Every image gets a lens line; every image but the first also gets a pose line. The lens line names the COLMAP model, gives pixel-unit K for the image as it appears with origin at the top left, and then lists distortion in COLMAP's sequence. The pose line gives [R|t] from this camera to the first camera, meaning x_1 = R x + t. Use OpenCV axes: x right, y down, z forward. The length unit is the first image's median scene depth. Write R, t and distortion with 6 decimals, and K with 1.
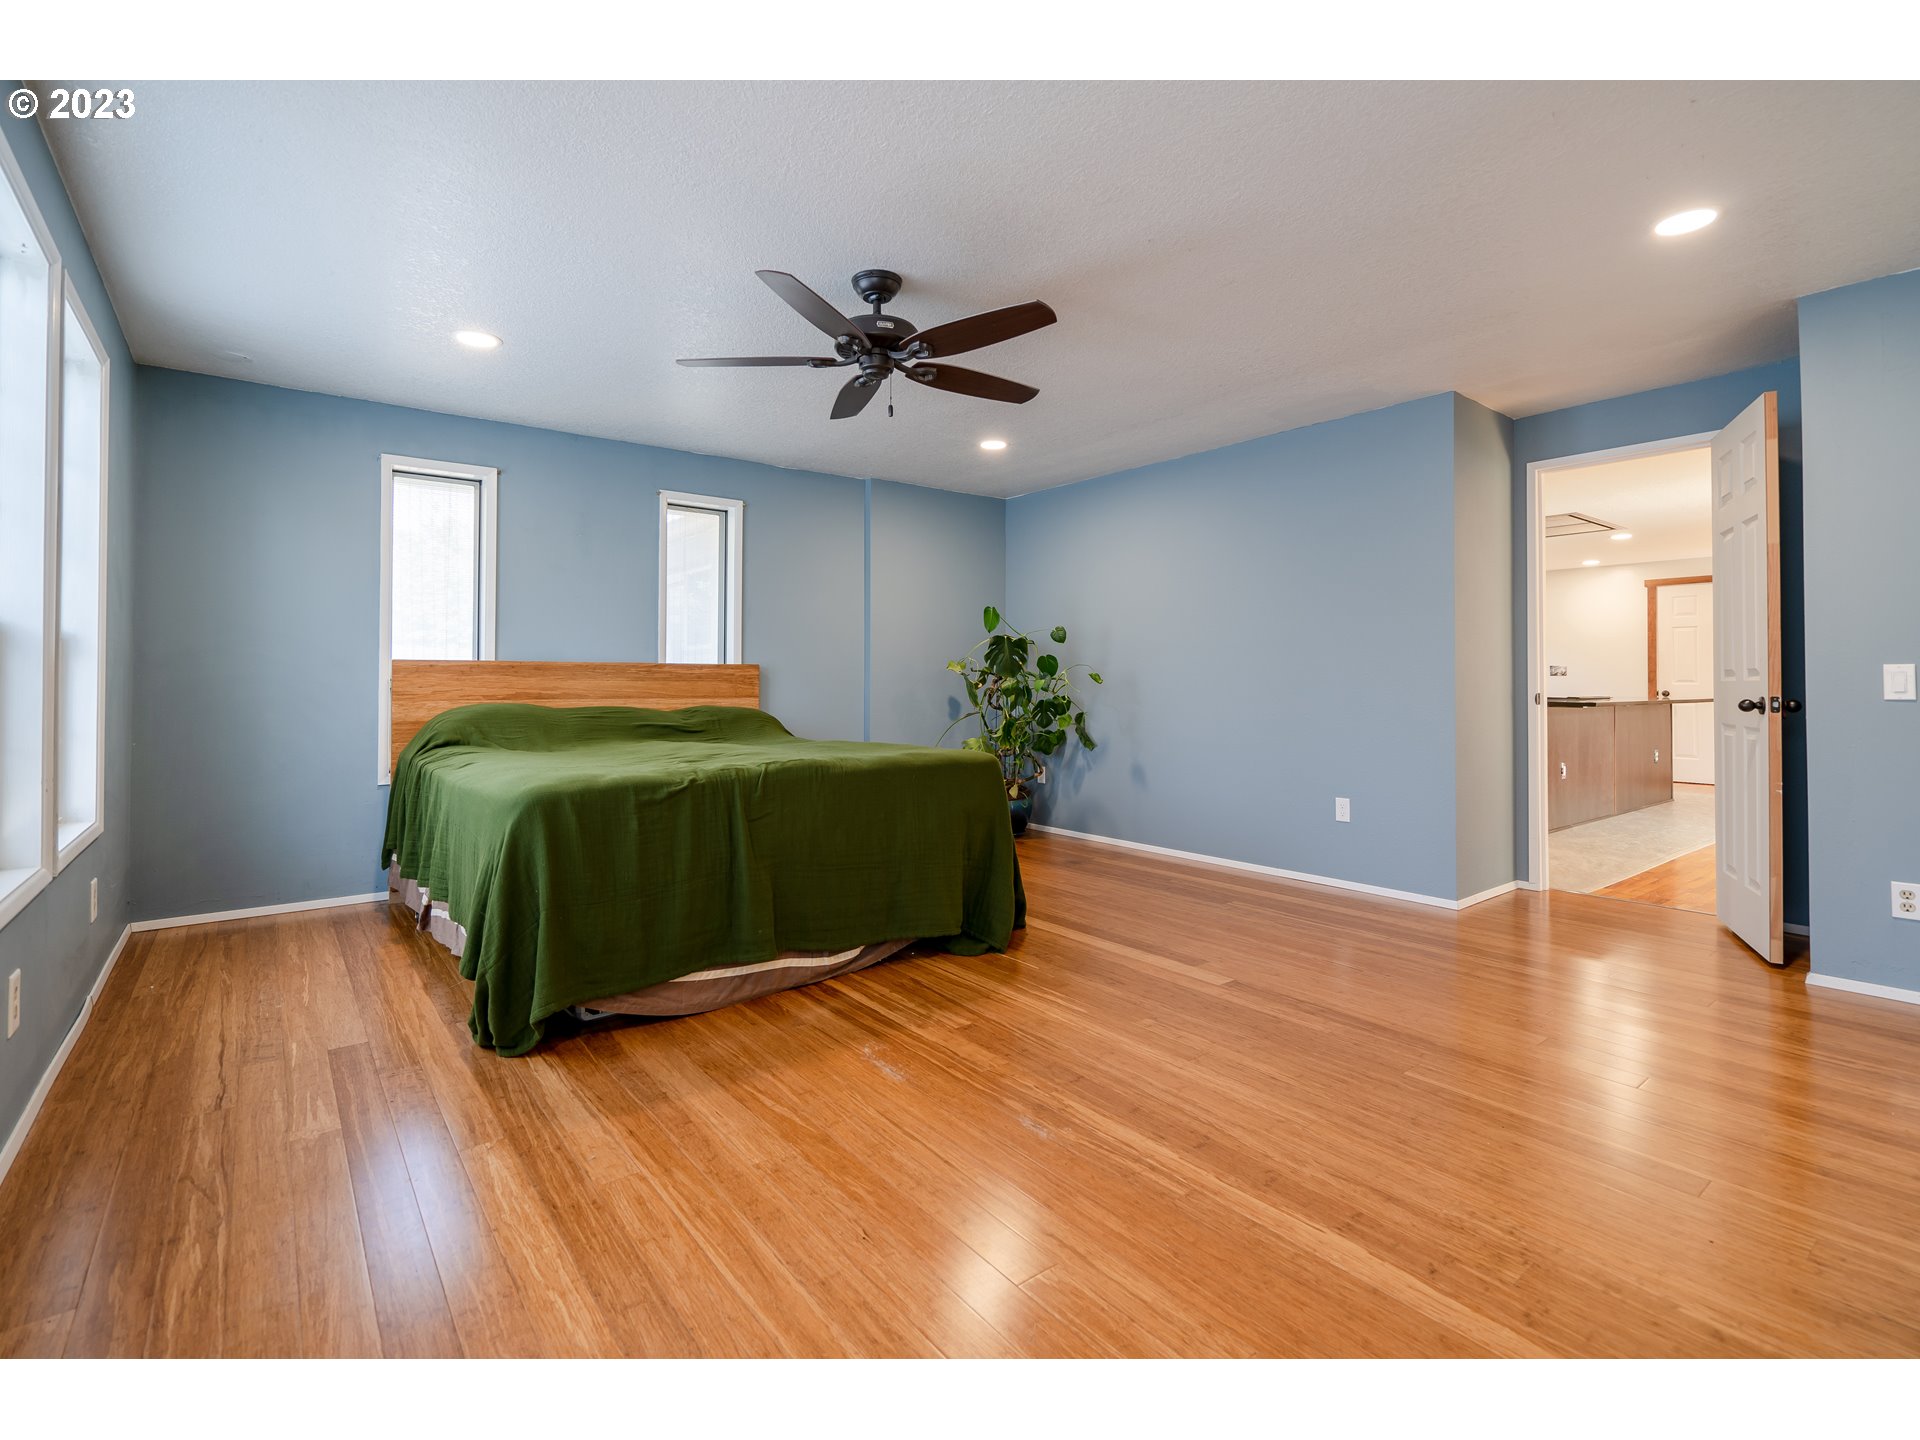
lens RADIAL K [[884.7, 0, 939.4], [0, 884.7, 668.2], [0, 0, 1]] dist [-0.002248, 0.002412]
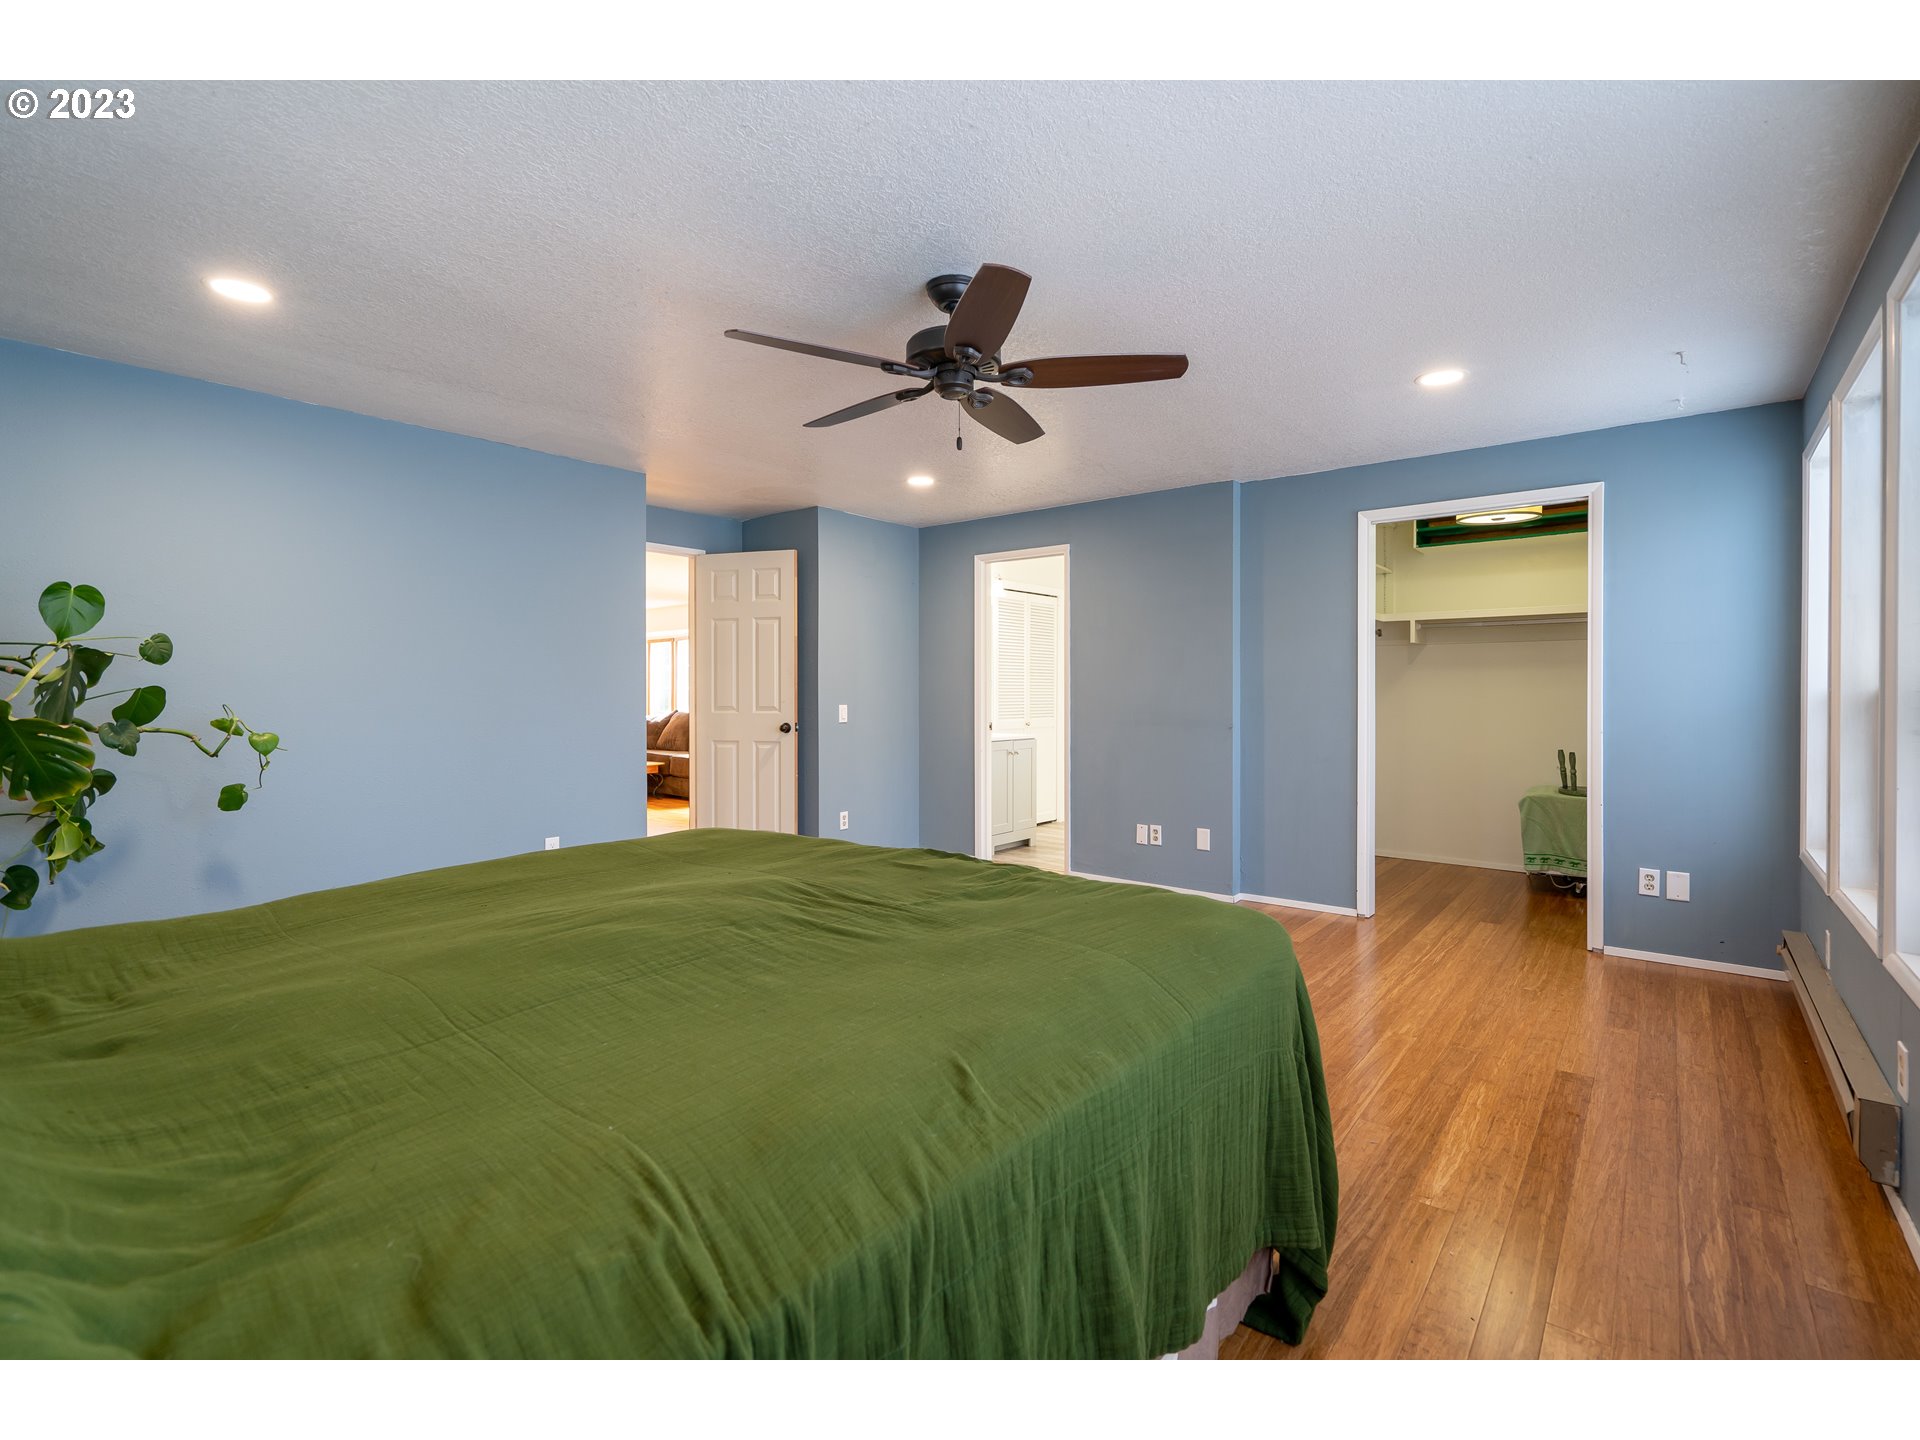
lens RADIAL K [[884.7, 0, 959.3], [0, 884.7, 705.0], [0, 0, 1]] dist [-0.002248, 0.002412]
pose [[-0.234498, -0.019946, 0.971912, -0.897033], [-0.012395, 0.999770, 0.017527, -0.034126], [-0.972038, -0.007937, -0.234691, 1.161901]]
